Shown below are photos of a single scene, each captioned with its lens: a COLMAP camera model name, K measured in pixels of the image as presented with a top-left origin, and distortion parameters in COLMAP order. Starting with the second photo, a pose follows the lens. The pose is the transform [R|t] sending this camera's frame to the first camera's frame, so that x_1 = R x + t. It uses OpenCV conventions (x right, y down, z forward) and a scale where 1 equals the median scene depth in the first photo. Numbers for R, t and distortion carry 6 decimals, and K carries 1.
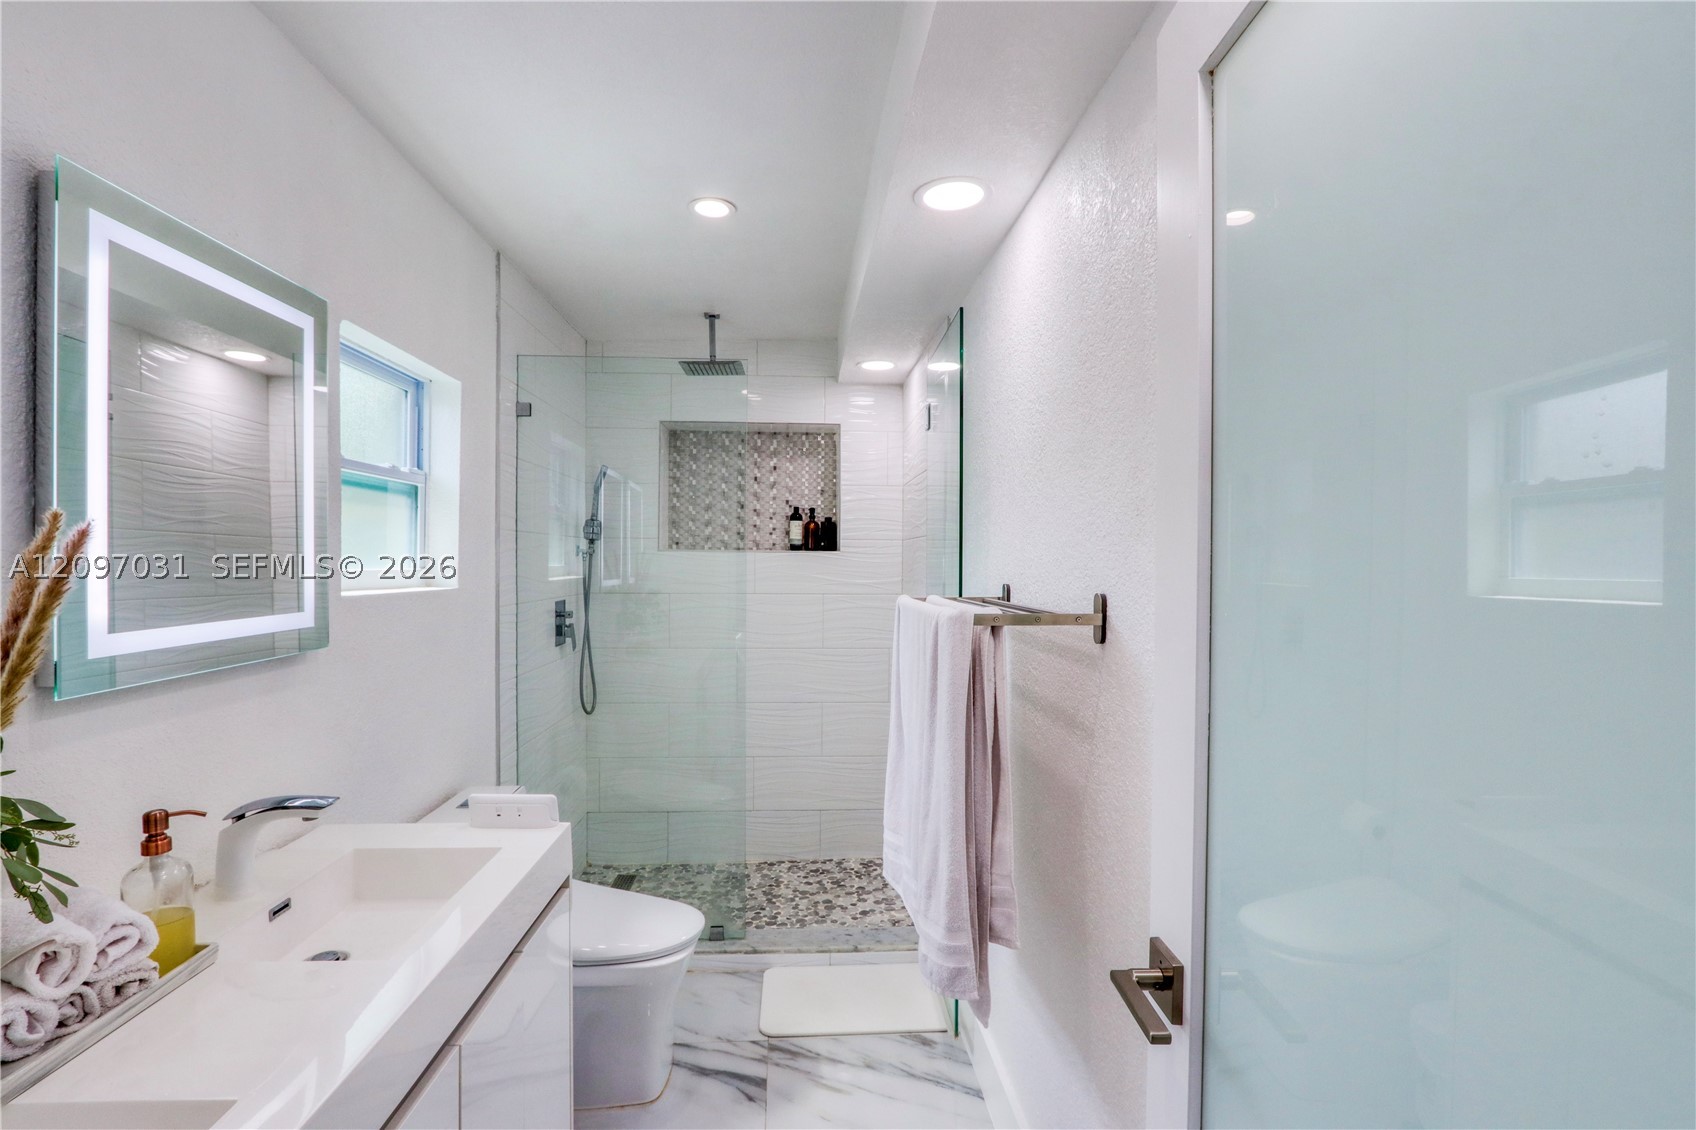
lens RADIAL K [[810.3, 0, 855.7], [0, 810.3, 561.2], [0, 0, 1]] dist [-0.013472, -0.000406]
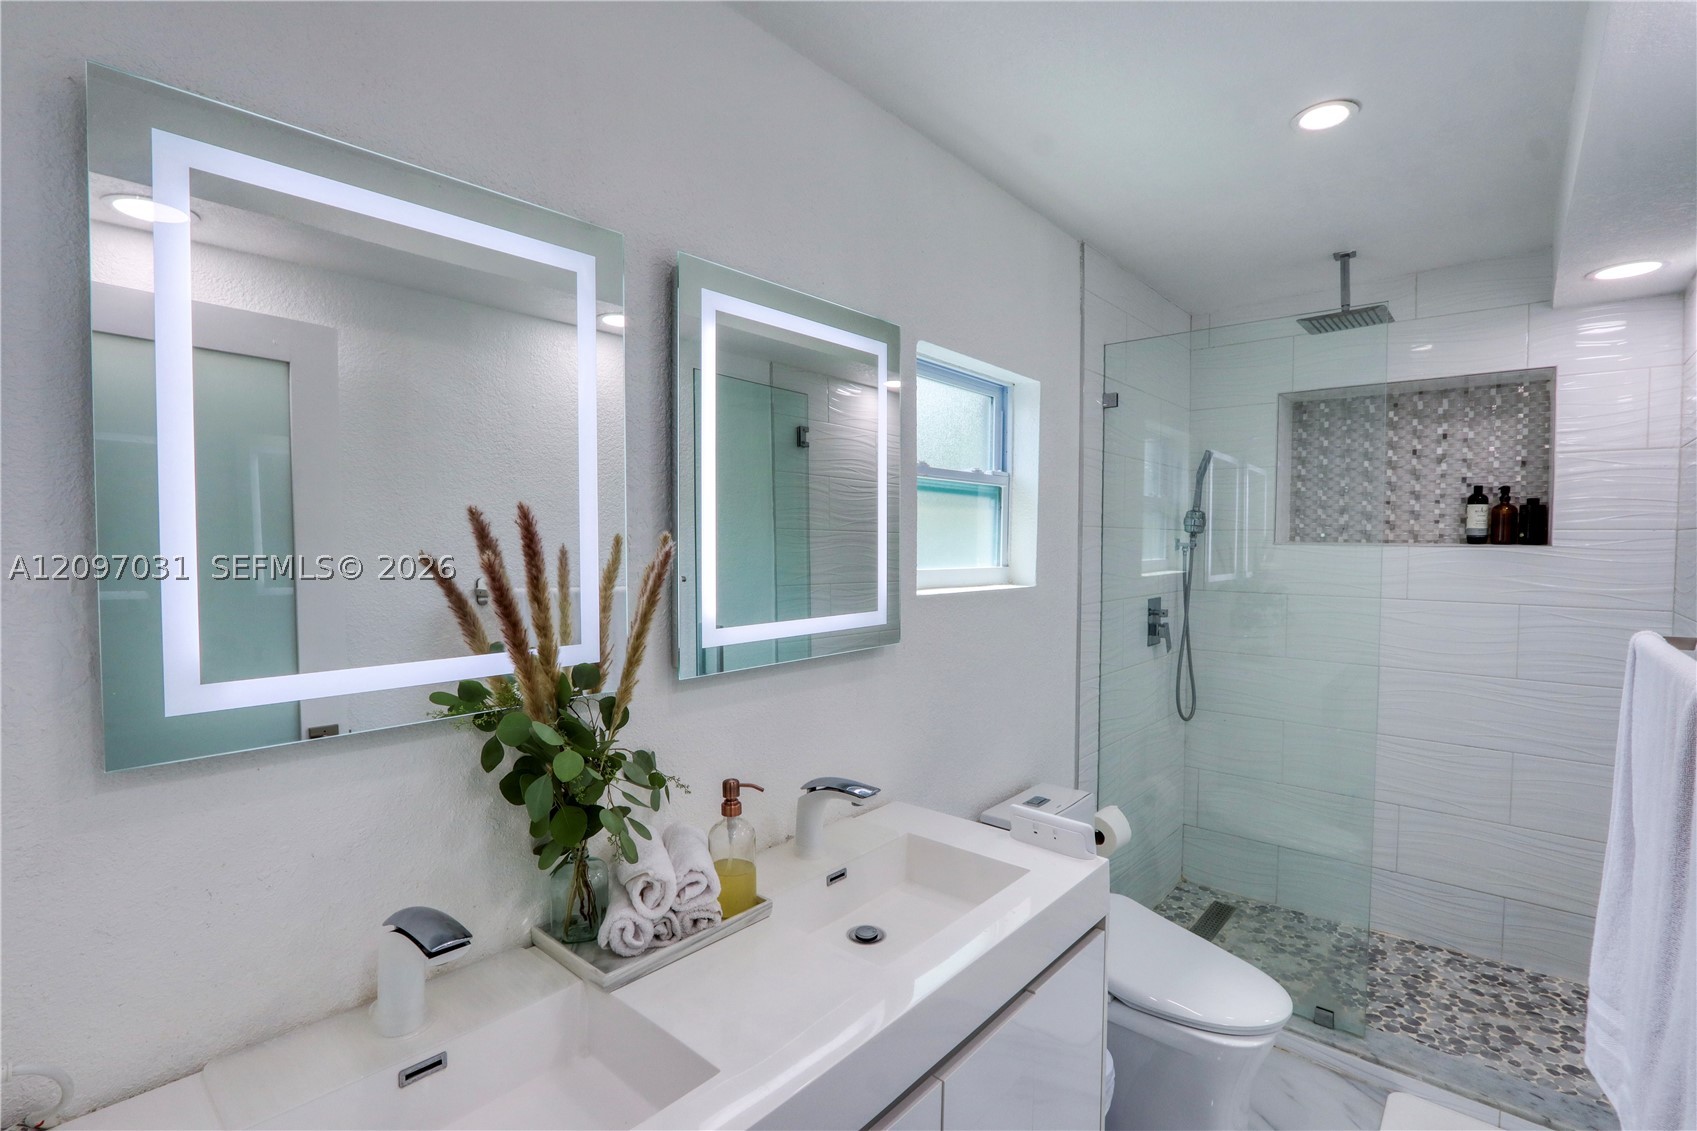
lens RADIAL K [[790.1, 0, 846.4], [0, 790.1, 562.9], [0, 0, 1]] dist [-0.023724, 0.006353]
pose [[0.710133, 0.021271, -0.703746, 0.026332], [-0.003848, 0.999646, 0.026333, -0.015666], [0.704057, -0.015992, 0.709964, 0.095019]]
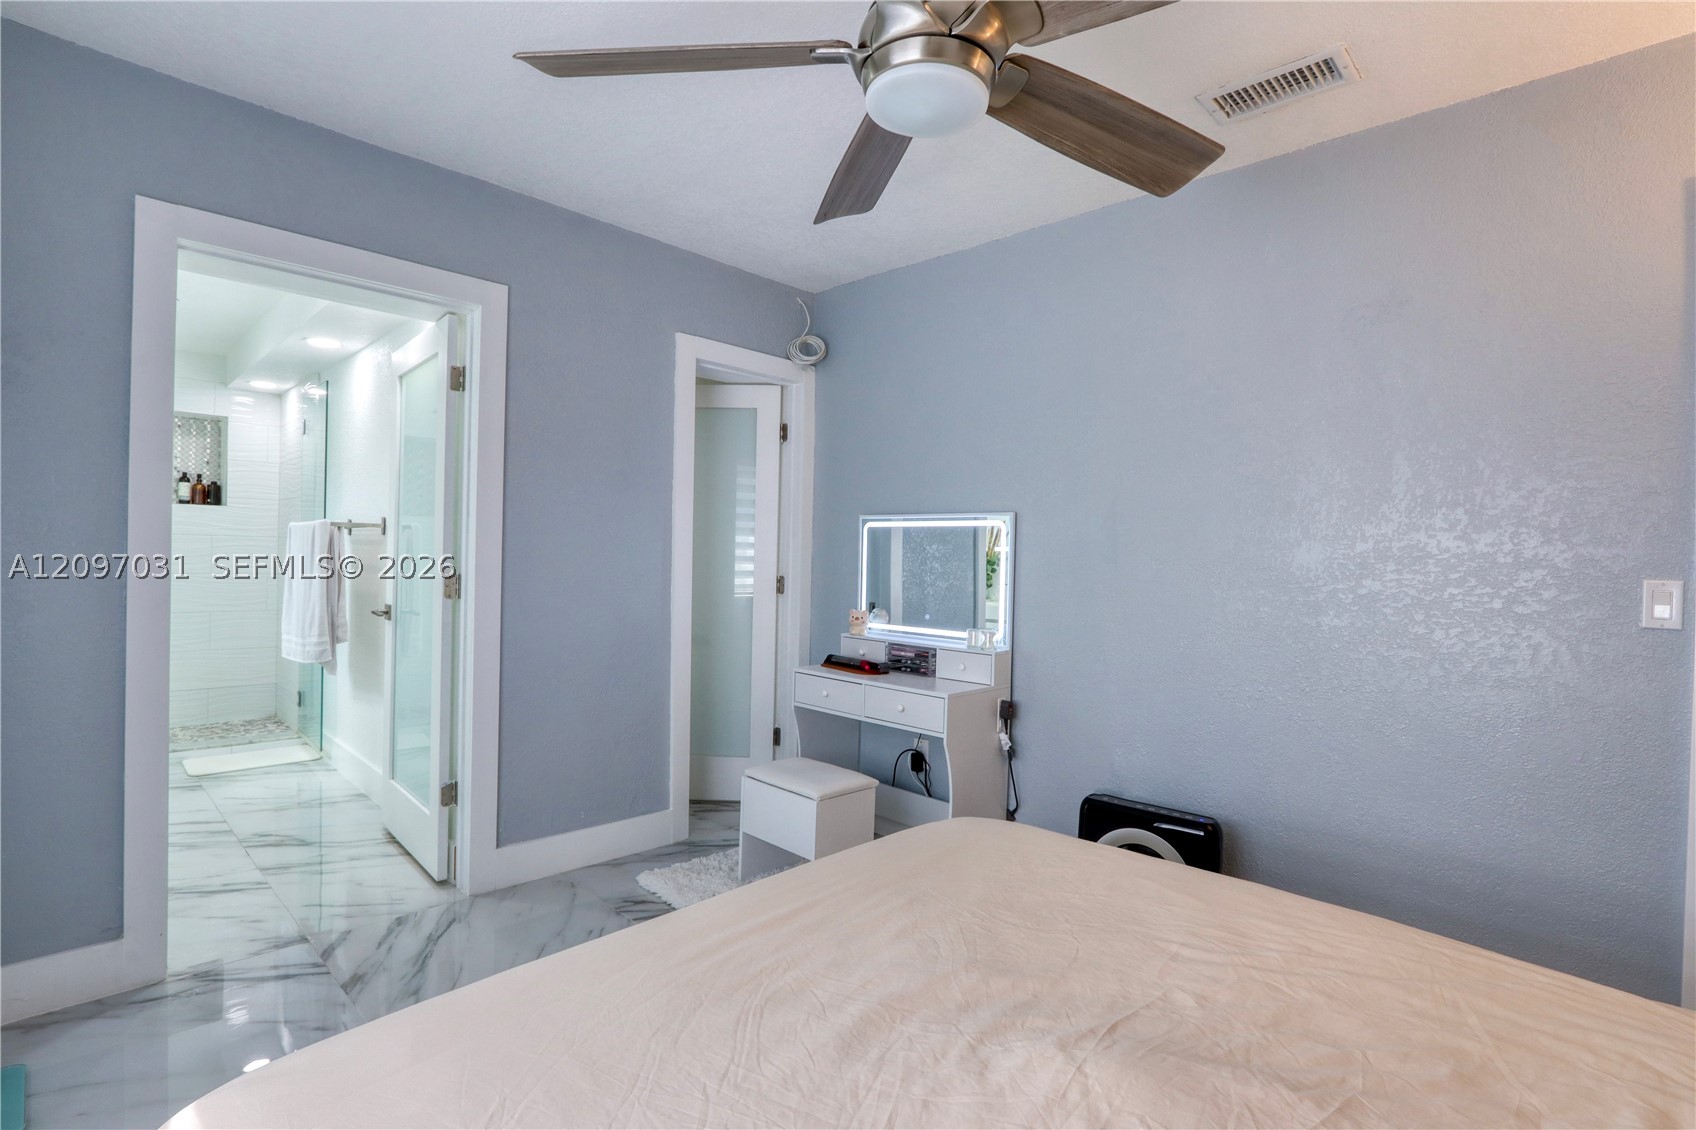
lens RADIAL K [[810.3, 0, 855.7], [0, 810.3, 561.2], [0, 0, 1]] dist [-0.013472, -0.000406]
pose [[0.758381, 0.004690, 0.651794, -0.122121], [-0.017747, 0.999752, 0.013454, 0.055887], [-0.651569, -0.021771, 0.758277, -0.961061]]
